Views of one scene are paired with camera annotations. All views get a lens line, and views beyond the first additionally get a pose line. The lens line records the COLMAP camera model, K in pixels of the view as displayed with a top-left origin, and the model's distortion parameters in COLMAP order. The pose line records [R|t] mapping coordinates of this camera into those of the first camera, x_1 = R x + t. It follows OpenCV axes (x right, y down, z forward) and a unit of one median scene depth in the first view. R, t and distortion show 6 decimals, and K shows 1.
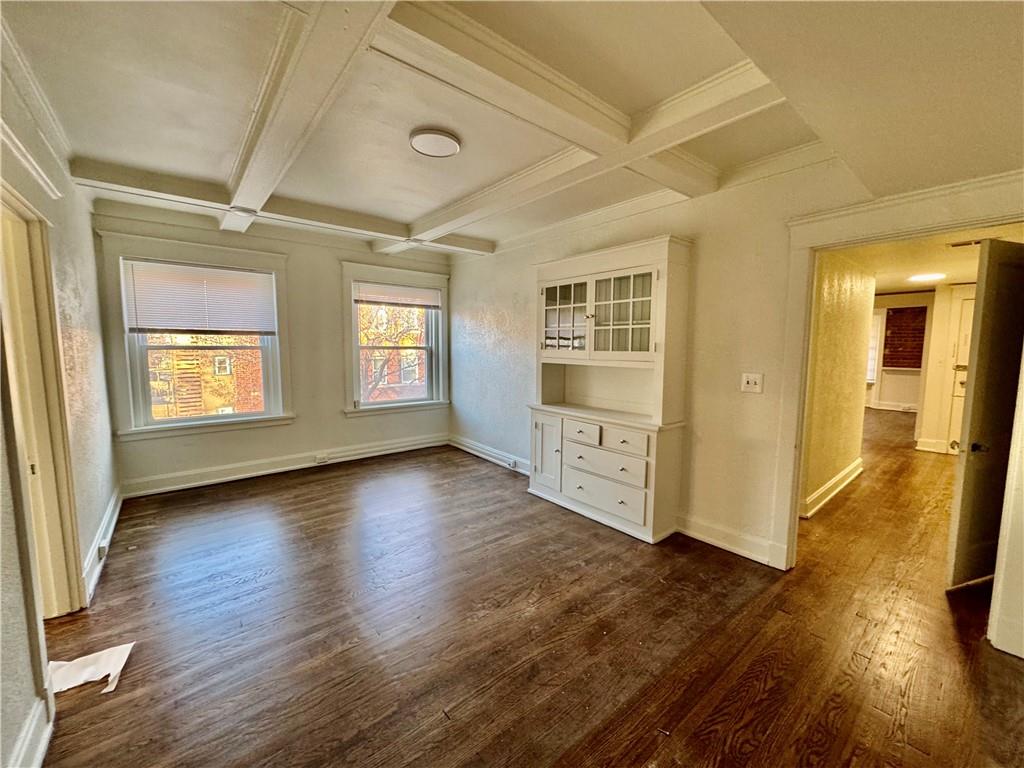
lens RADIAL K [[408.3, 0, 508.9], [0, 408.3, 383.1], [0, 0, 1]] dist [-0.001734, -0.000068]
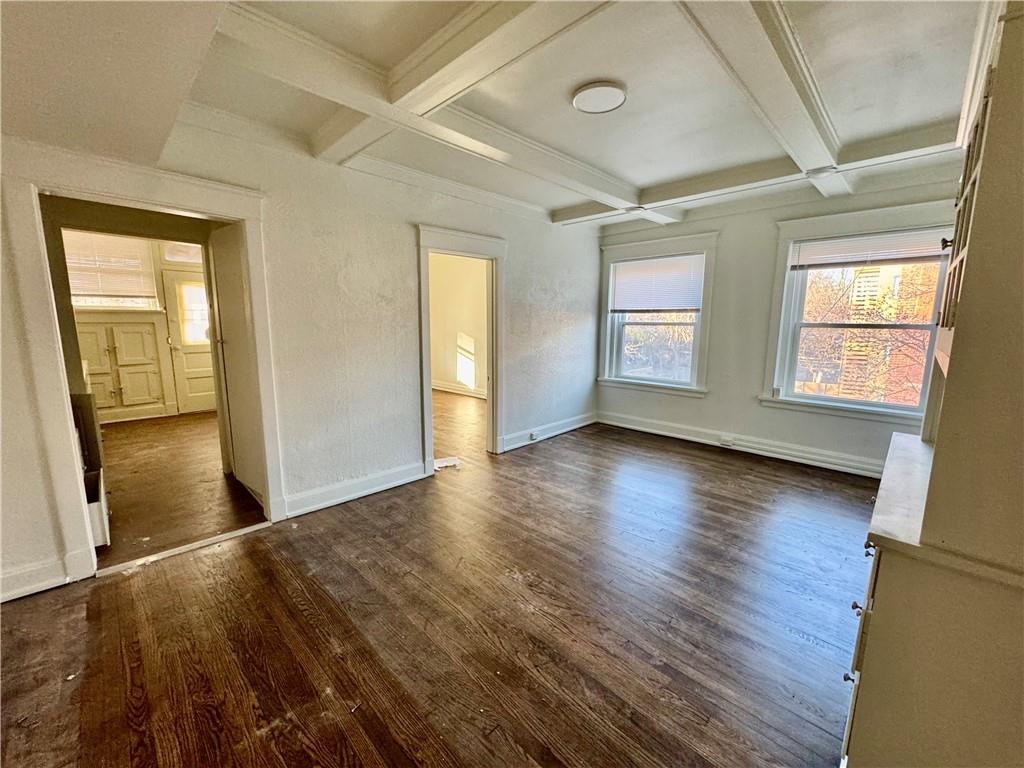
lens RADIAL K [[408.3, 0, 515.3], [0, 408.3, 382.7], [0, 0, 1]] dist [-0.001734, -0.000068]
pose [[0.114233, 0.141003, -0.983397, 0.532067], [-0.099350, 0.986535, 0.129913, -0.032881], [0.988474, 0.082860, 0.126703, 0.495965]]
